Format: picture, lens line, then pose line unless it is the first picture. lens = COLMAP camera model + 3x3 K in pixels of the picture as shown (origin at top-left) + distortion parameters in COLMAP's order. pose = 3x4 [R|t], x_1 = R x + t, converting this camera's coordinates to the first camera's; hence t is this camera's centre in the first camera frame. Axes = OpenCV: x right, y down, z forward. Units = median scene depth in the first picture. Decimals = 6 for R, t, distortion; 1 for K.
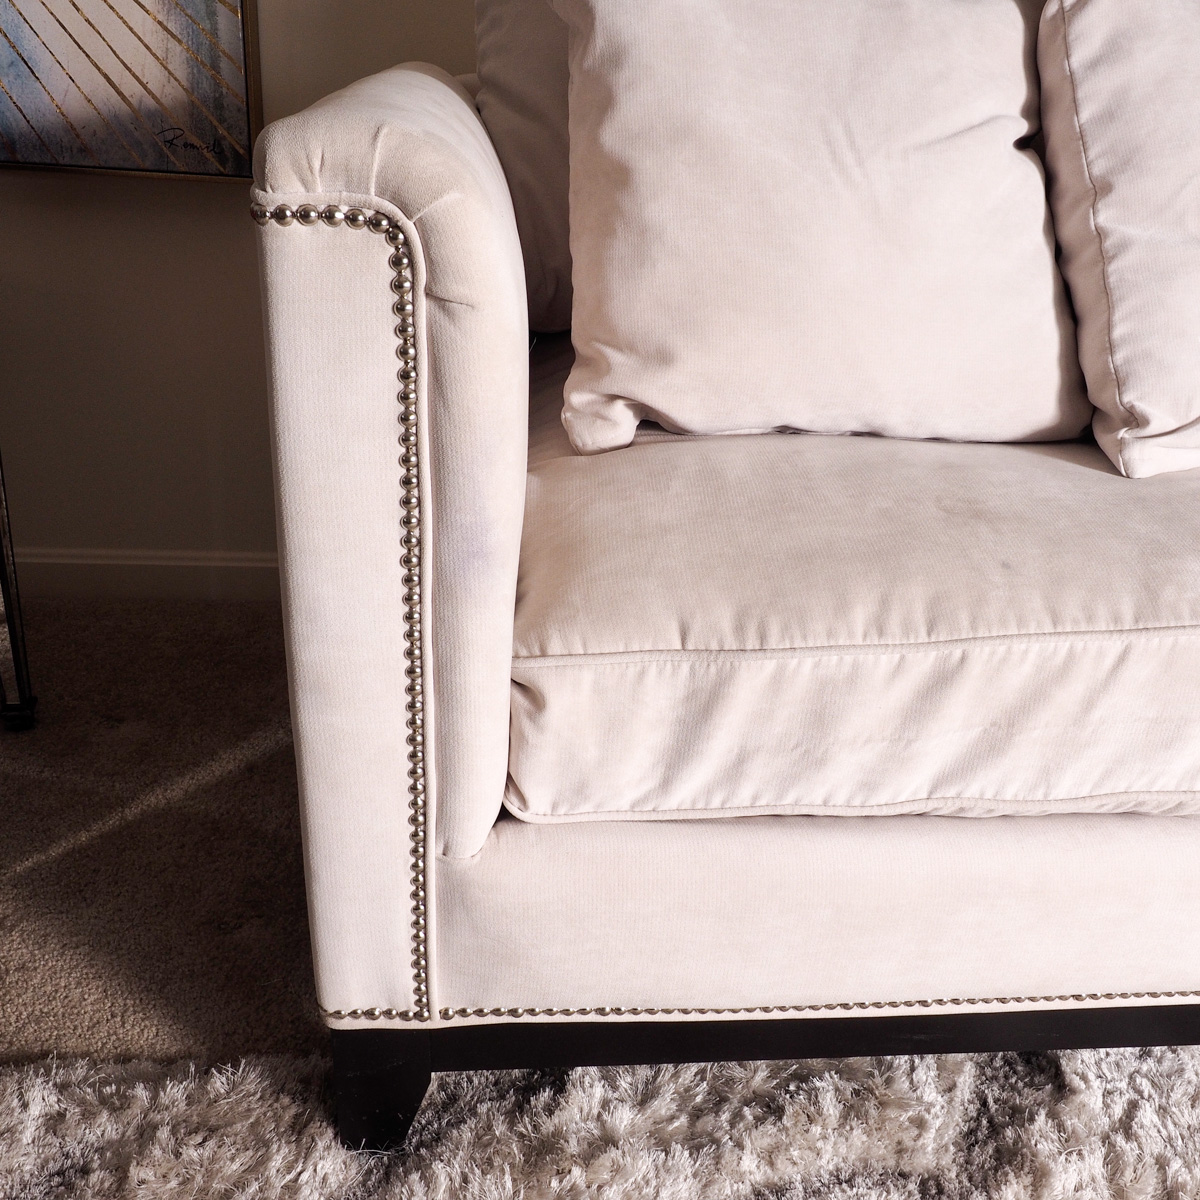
lens RADIAL K [[1212.7, 0, 616.1], [0, 1212.7, 653.9], [0, 0, 1]] dist [-0.003873, 0.010328]
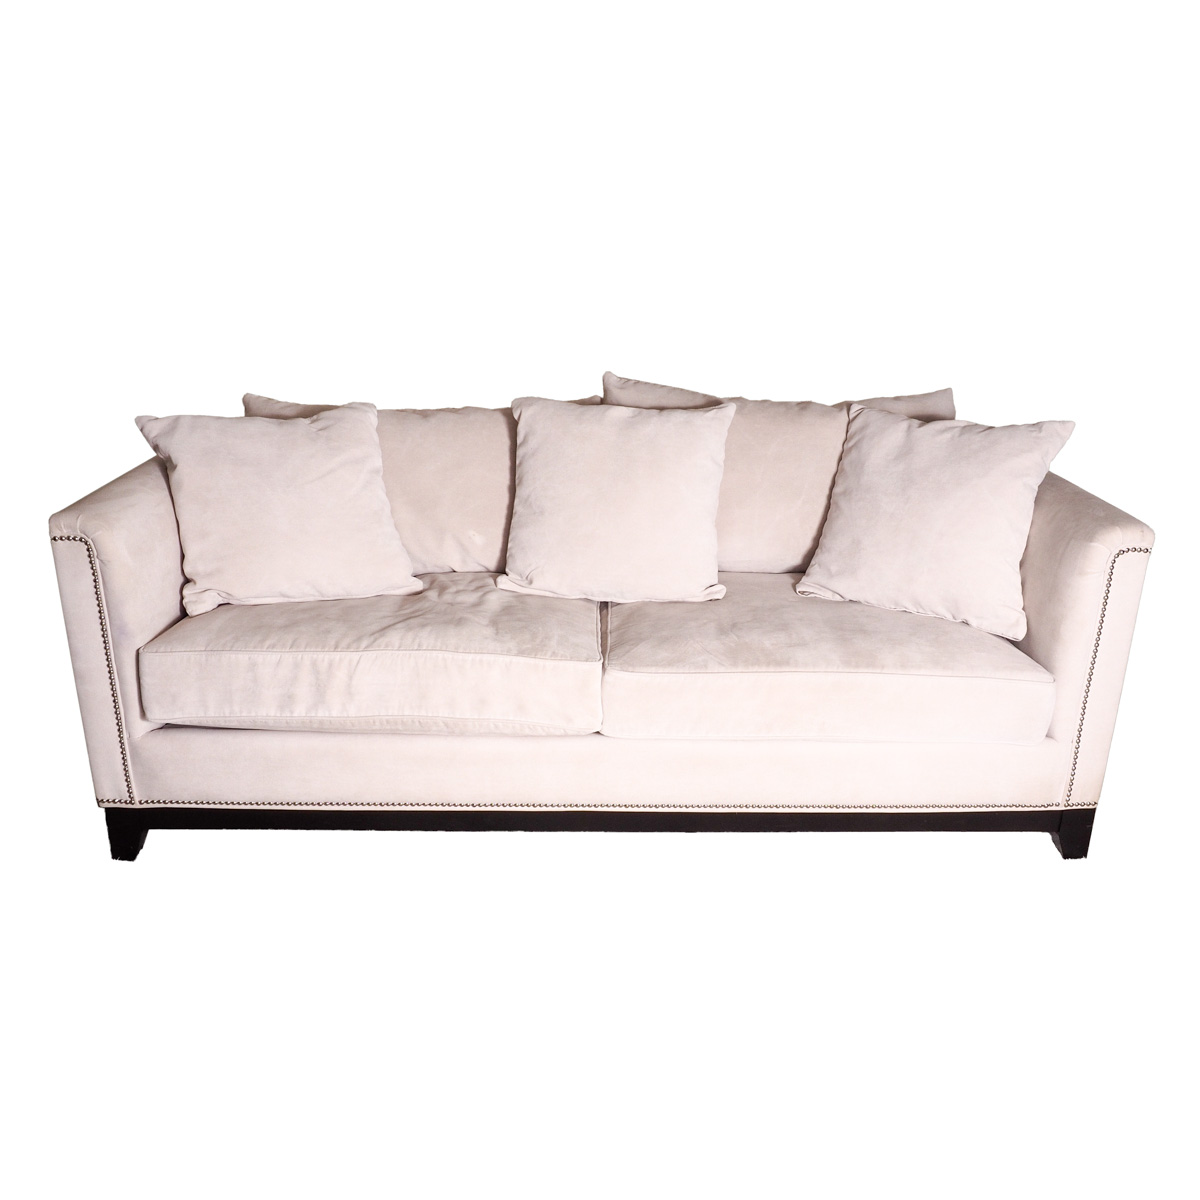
lens RADIAL K [[1212.7, 0, 616.1], [0, 1212.7, 653.9], [0, 0, 1]] dist [-0.003873, 0.010328]
pose [[0.991249, -0.011361, -0.131512, 1.301479], [-0.003599, 0.993593, -0.112964, 0.268988], [0.131953, 0.112449, 0.984857, -1.617935]]
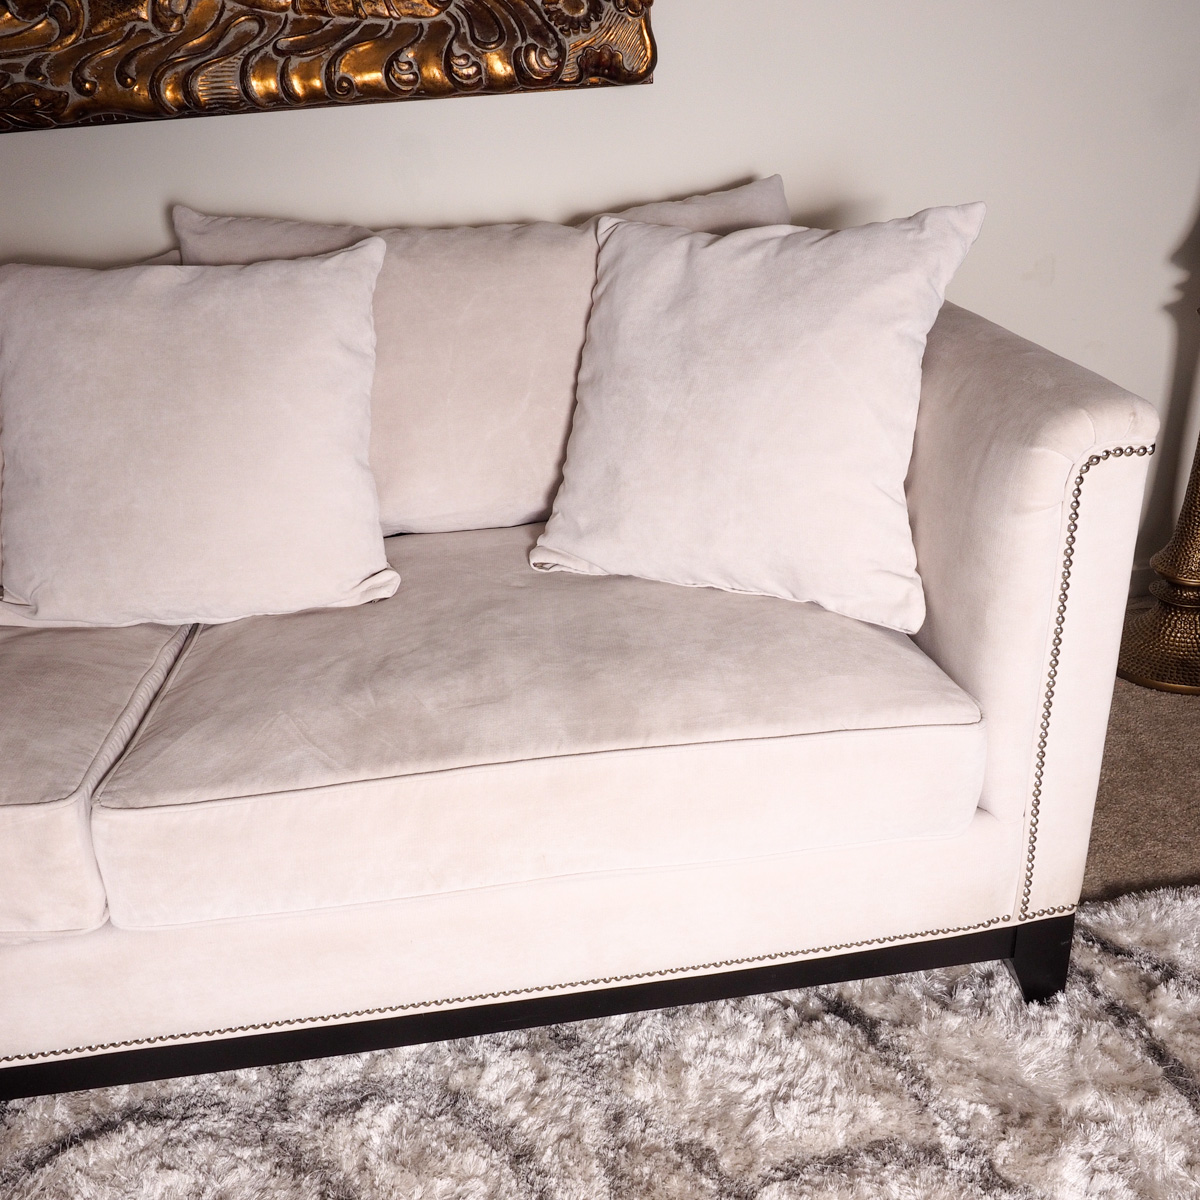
lens RADIAL K [[1212.7, 0, 616.1], [0, 1212.7, 653.9], [0, 0, 1]] dist [-0.003873, 0.010328]
pose [[0.988202, -0.110977, -0.105546, 1.649963], [0.111599, 0.993753, -0.000006, -0.098431], [0.104888, -0.011773, 0.994414, -0.266503]]
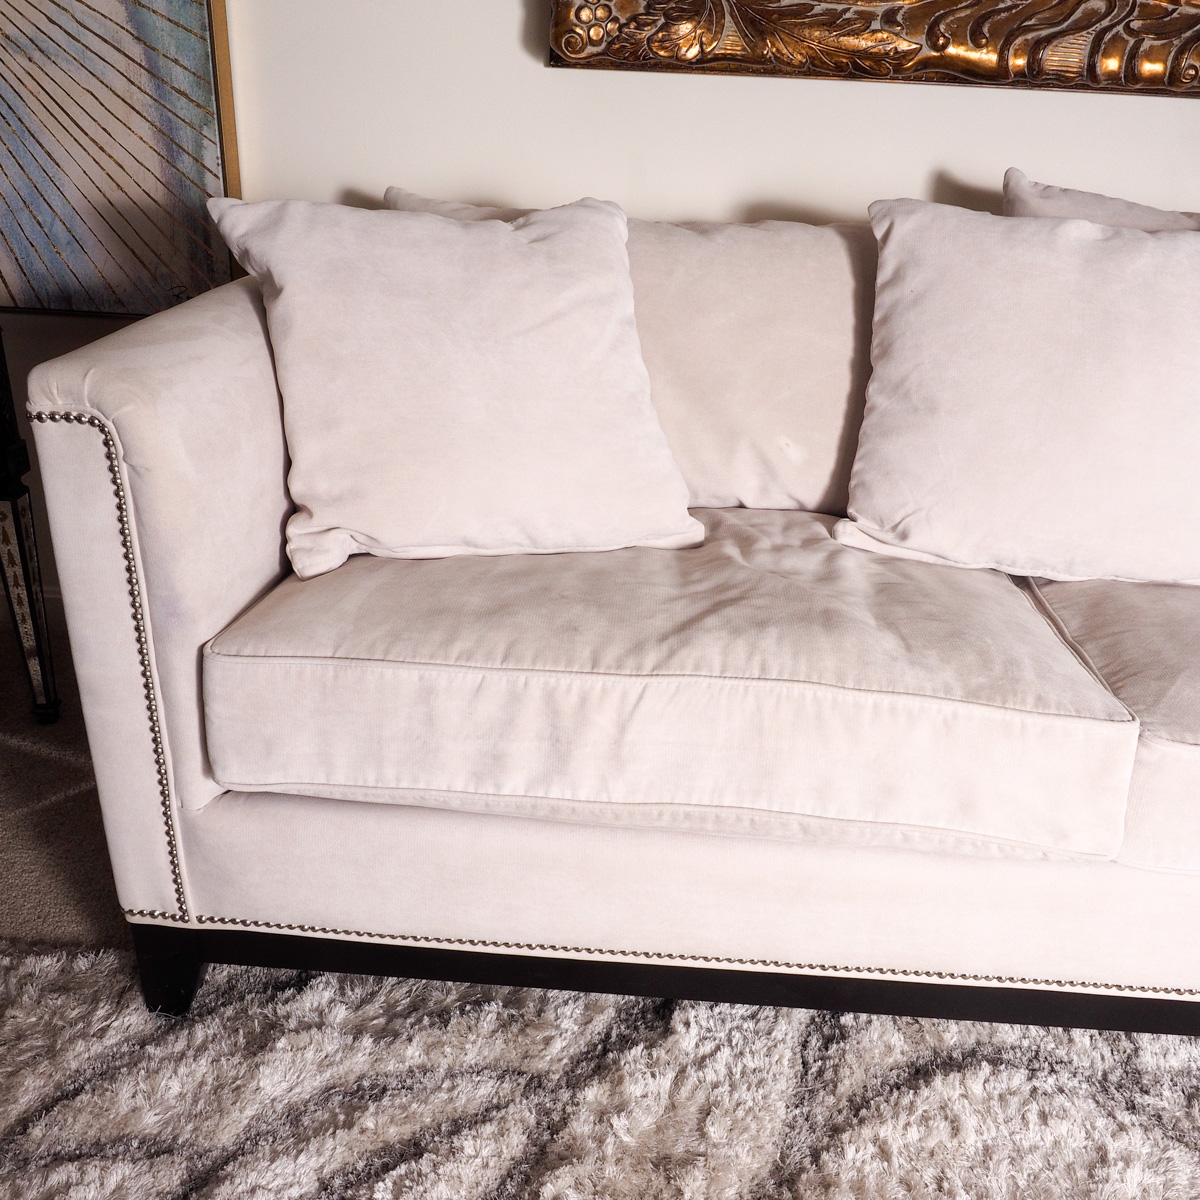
lens RADIAL K [[1212.7, 0, 616.1], [0, 1212.7, 653.9], [0, 0, 1]] dist [-0.003873, 0.010328]
pose [[0.982988, 0.049437, -0.176892, 0.609954], [-0.056857, 0.997692, -0.037122, -0.002675], [0.174649, 0.046548, 0.983530, -0.393204]]
